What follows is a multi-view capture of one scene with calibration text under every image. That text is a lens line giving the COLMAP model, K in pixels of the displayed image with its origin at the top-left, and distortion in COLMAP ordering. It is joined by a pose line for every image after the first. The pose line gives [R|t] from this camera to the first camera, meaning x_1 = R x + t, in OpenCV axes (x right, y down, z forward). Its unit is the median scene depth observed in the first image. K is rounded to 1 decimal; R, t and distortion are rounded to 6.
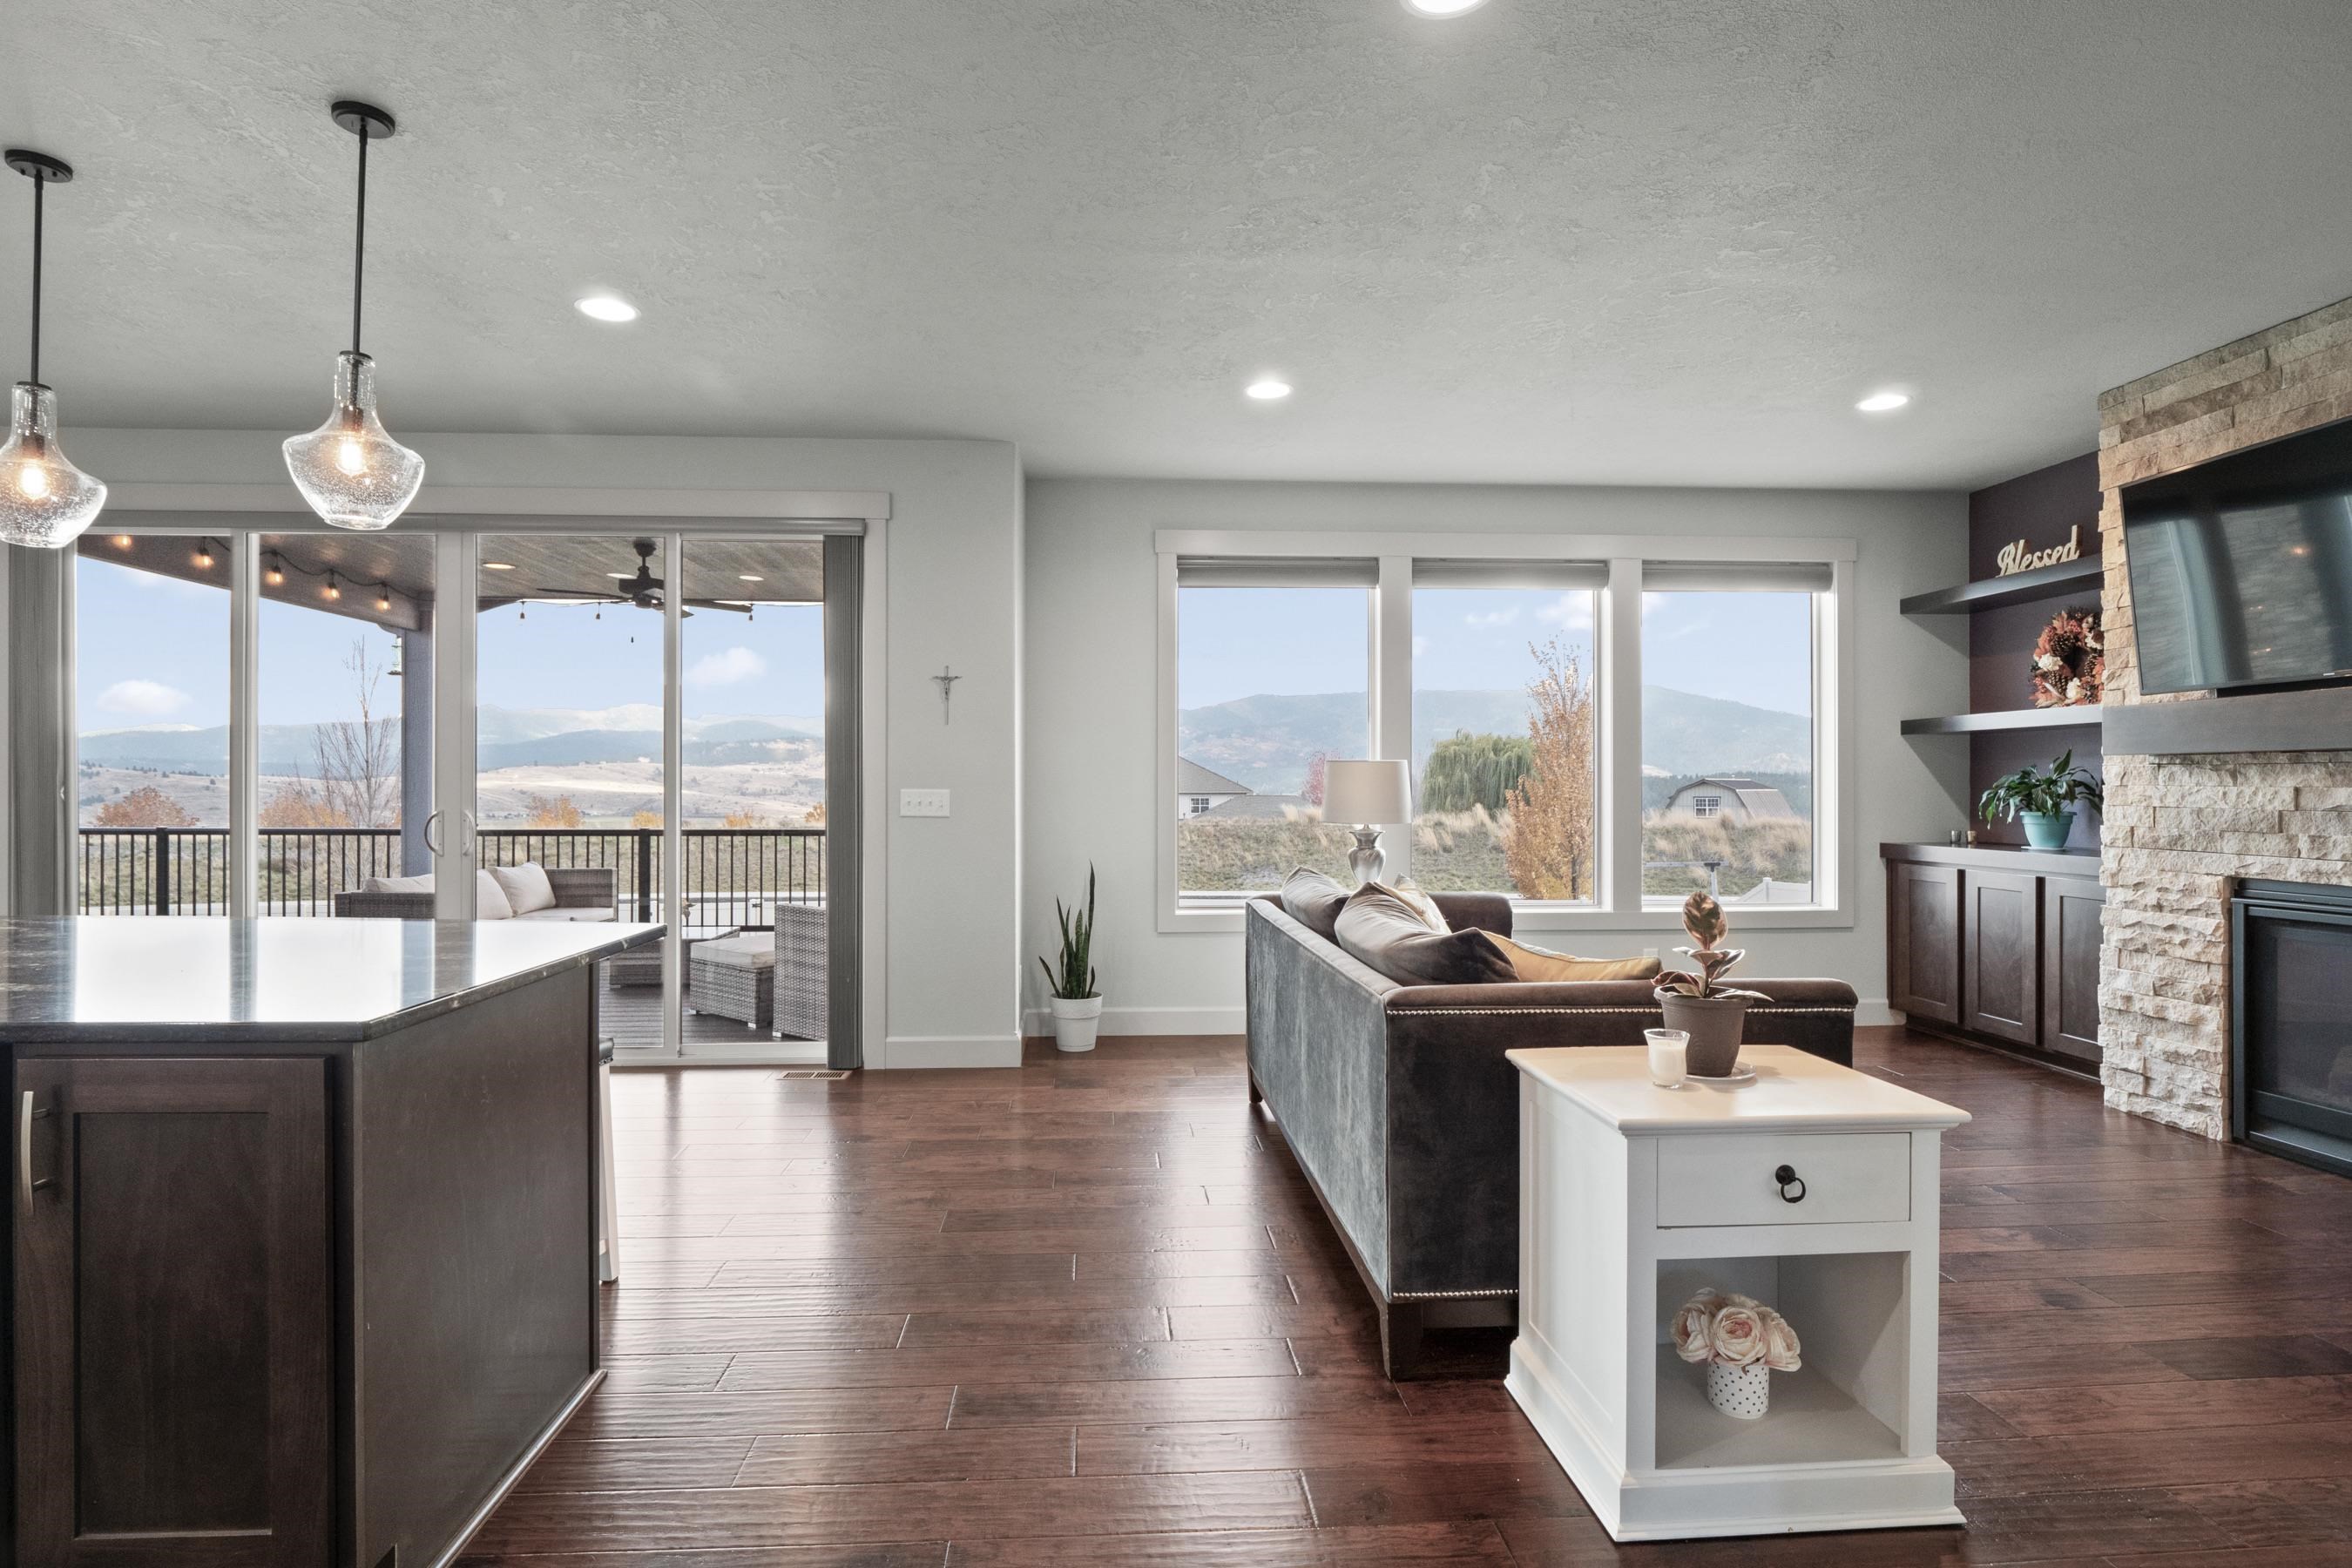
lens RADIAL K [[1160.3, 0, 1165.4], [0, 1160.3, 785.5], [0, 0, 1]] dist [-0.014623, 0.000174]
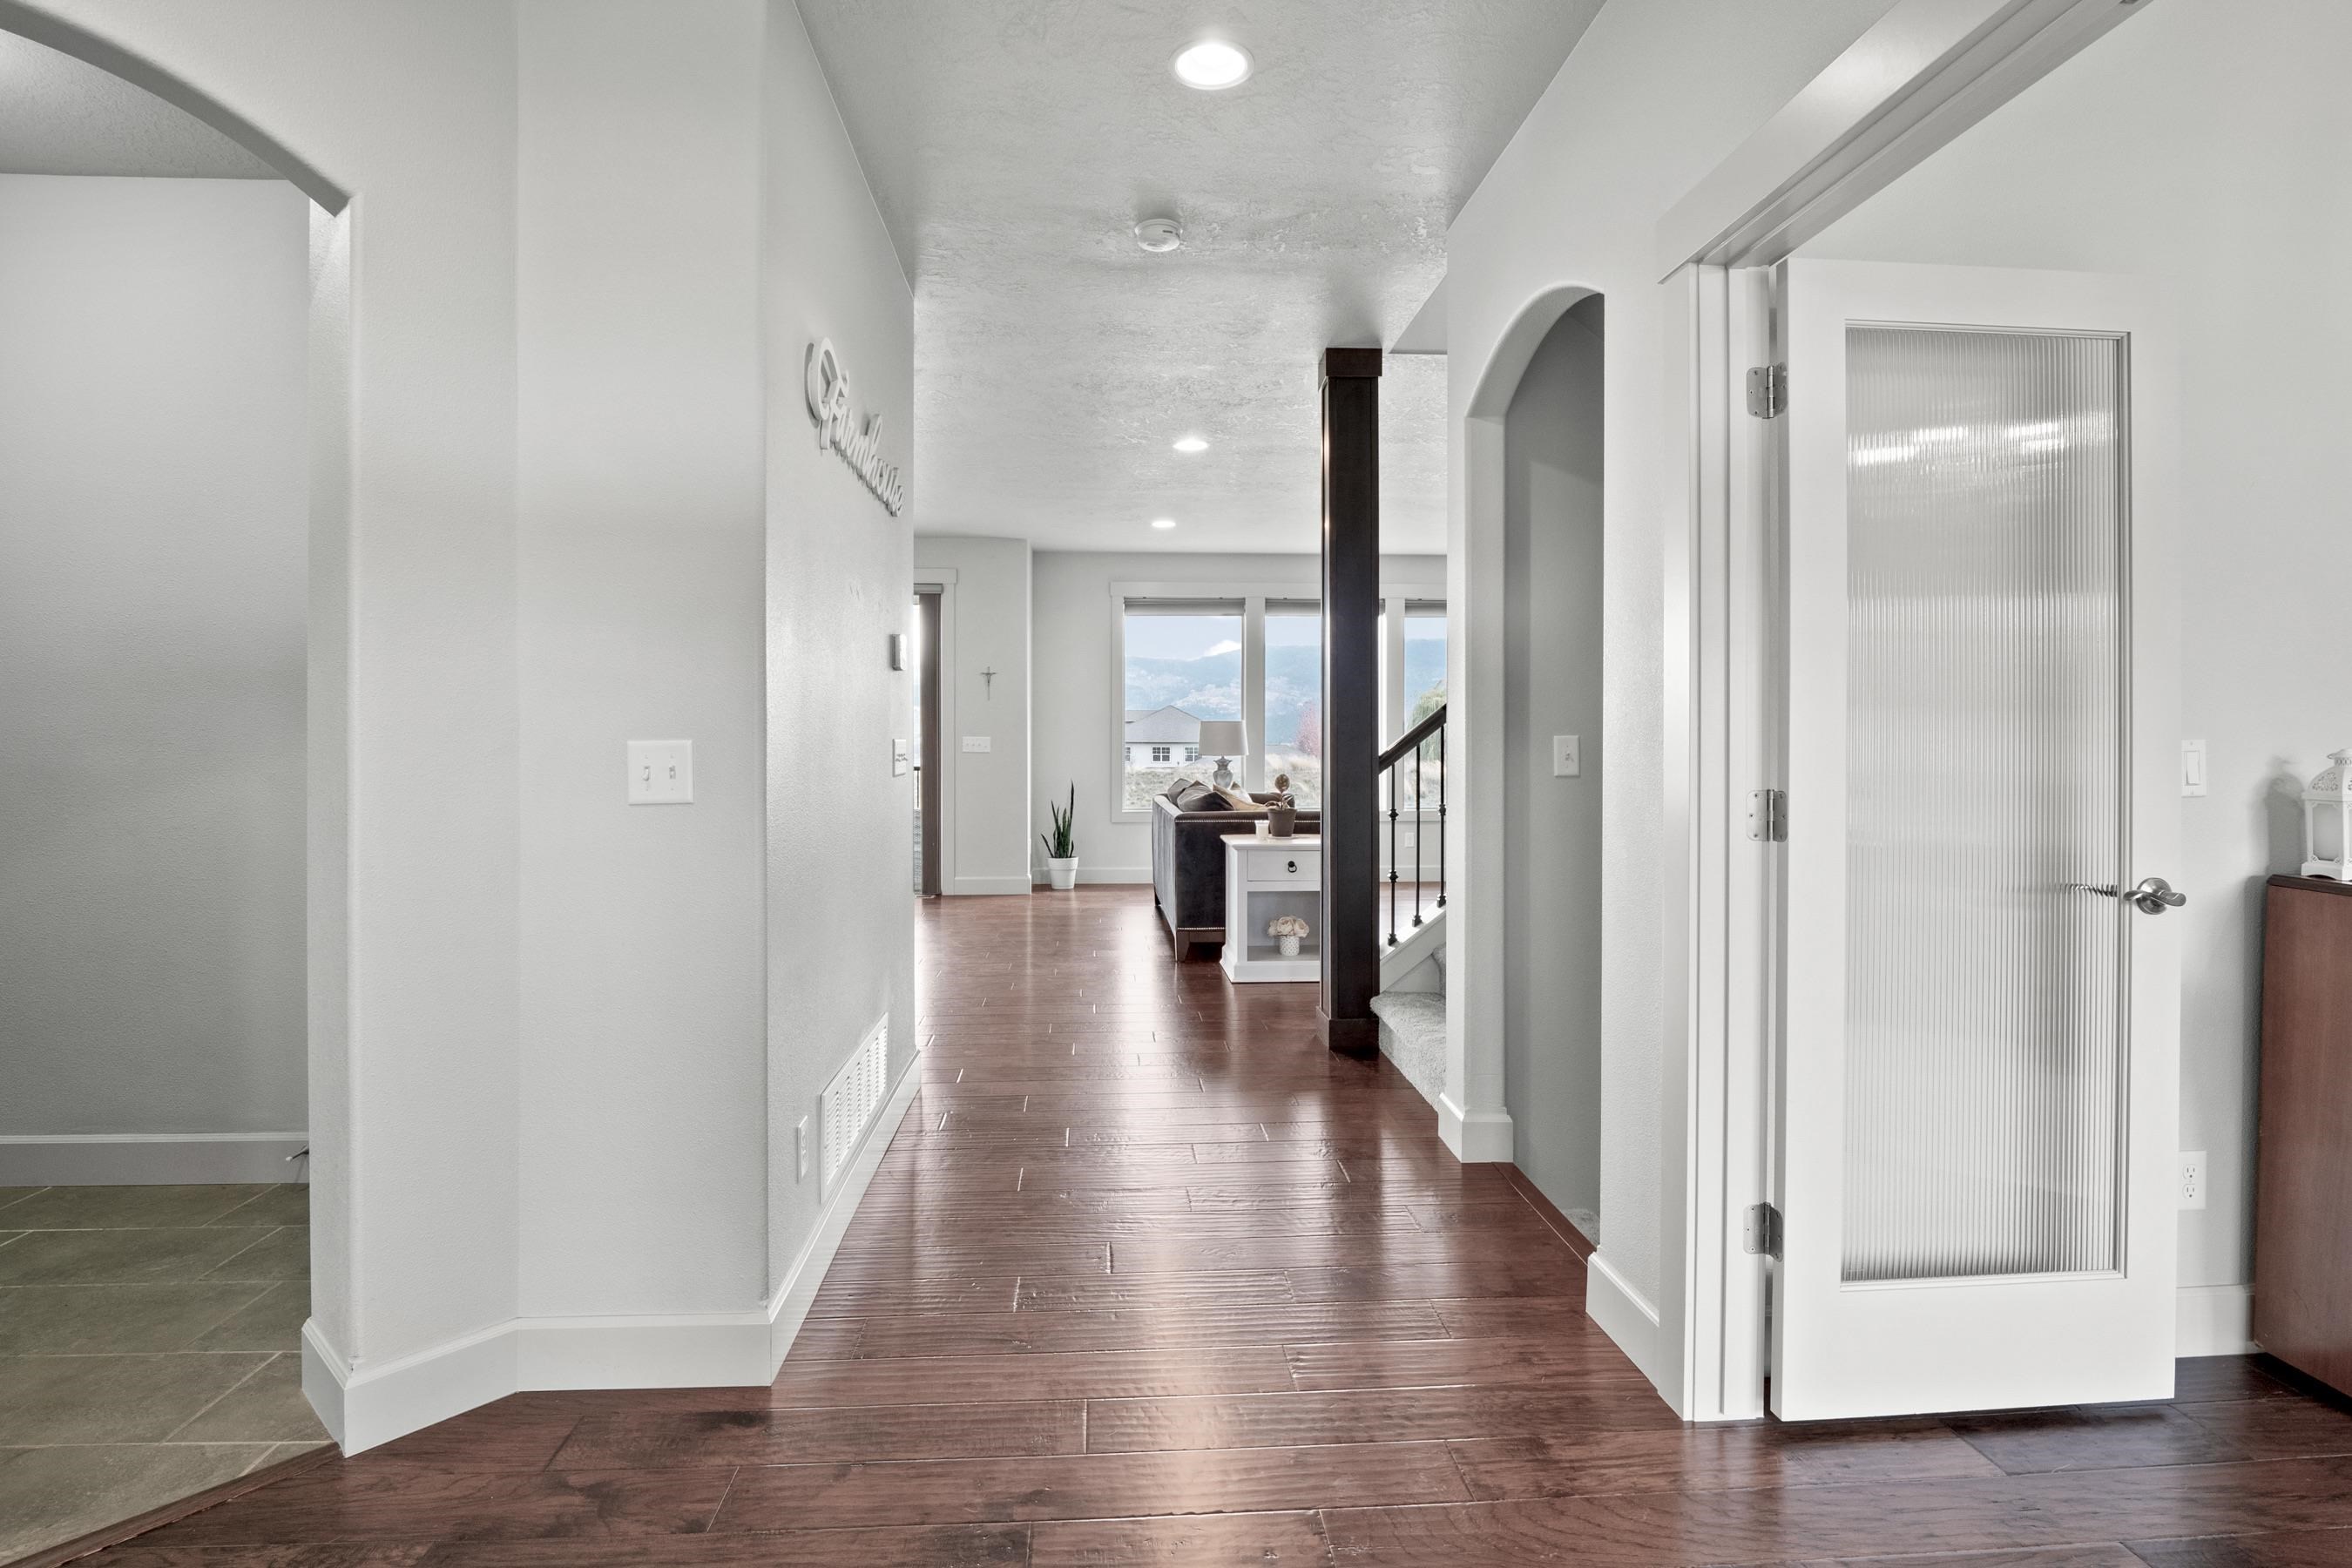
lens RADIAL K [[1156.4, 0, 1170.1], [0, 1156.4, 757.8], [0, 0, 1]] dist [-0.015274, 0.001089]
pose [[0.999985, 0.000849, 0.005360, 0.082693], [-0.000952, 0.999813, 0.019313, 0.000764], [-0.005343, -0.019318, 0.999799, -0.806194]]
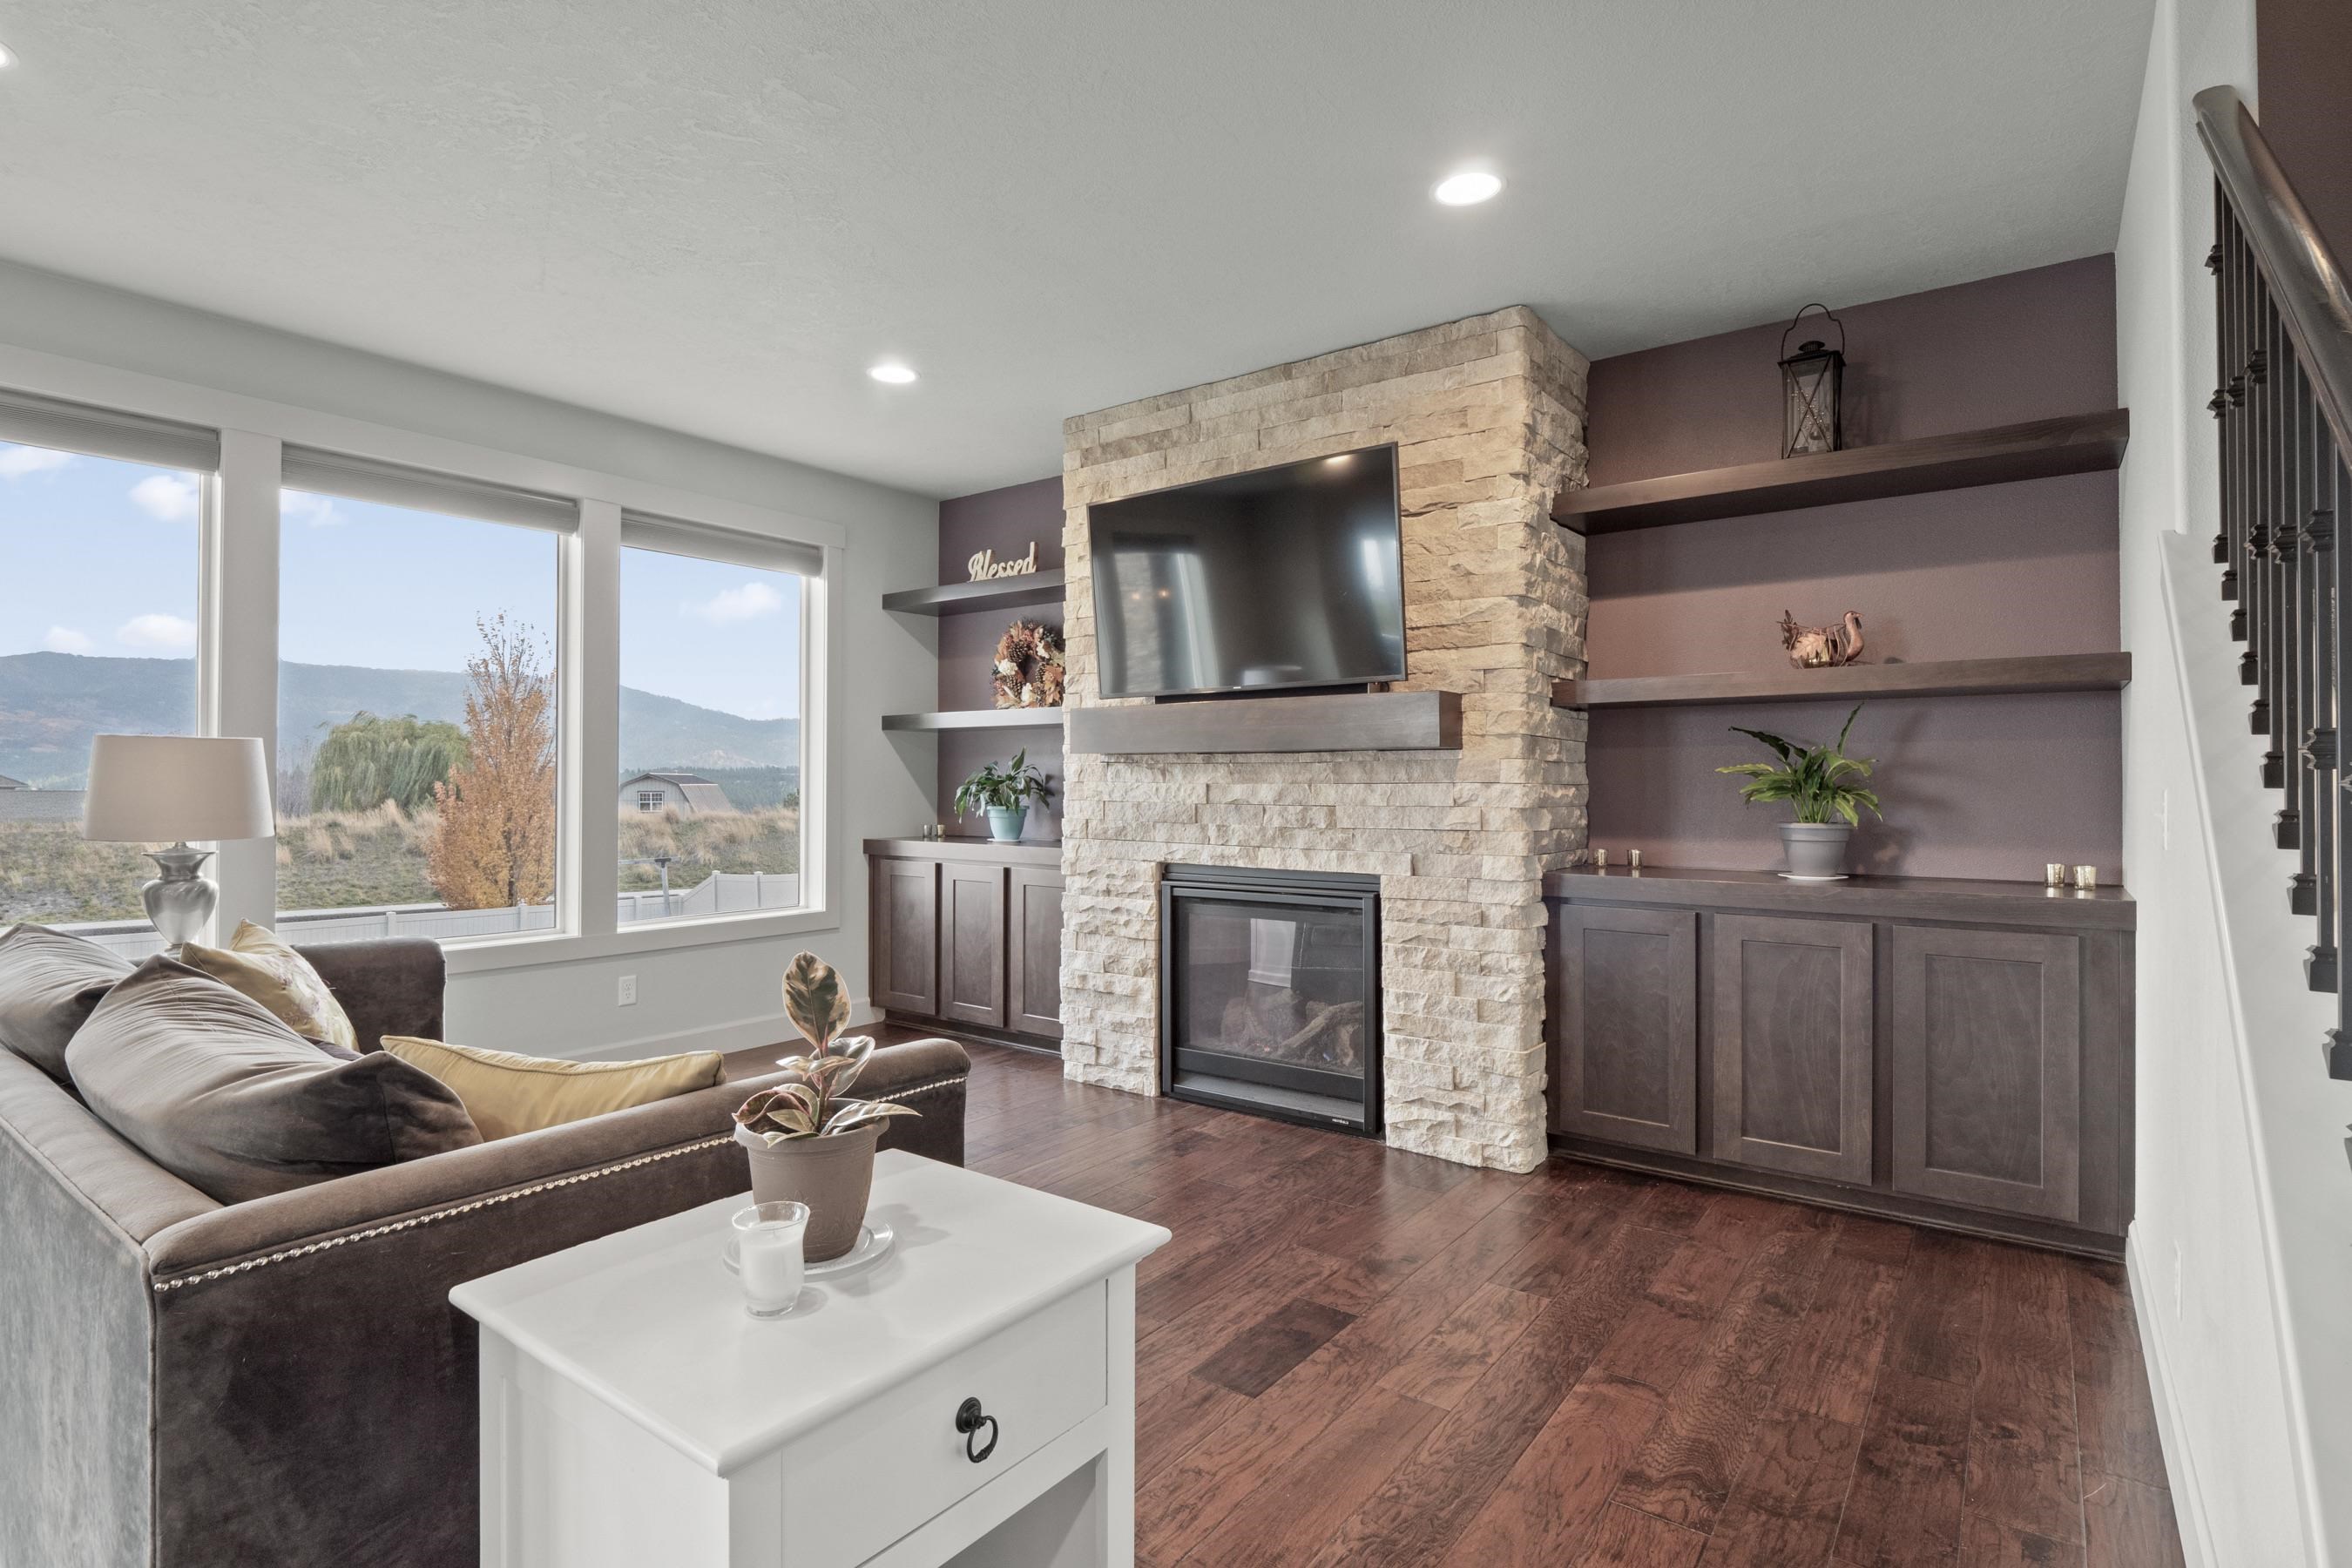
lens RADIAL K [[1148.3, 0, 1160.0], [0, 1148.3, 769.9], [0, 0, 1]] dist [0.000949, -0.012367]
pose [[0.655576, 0.010916, 0.755051, 0.056381], [-0.004263, 0.999933, -0.010755, 0.000163], [-0.755117, 0.003832, 0.655578, 0.210276]]
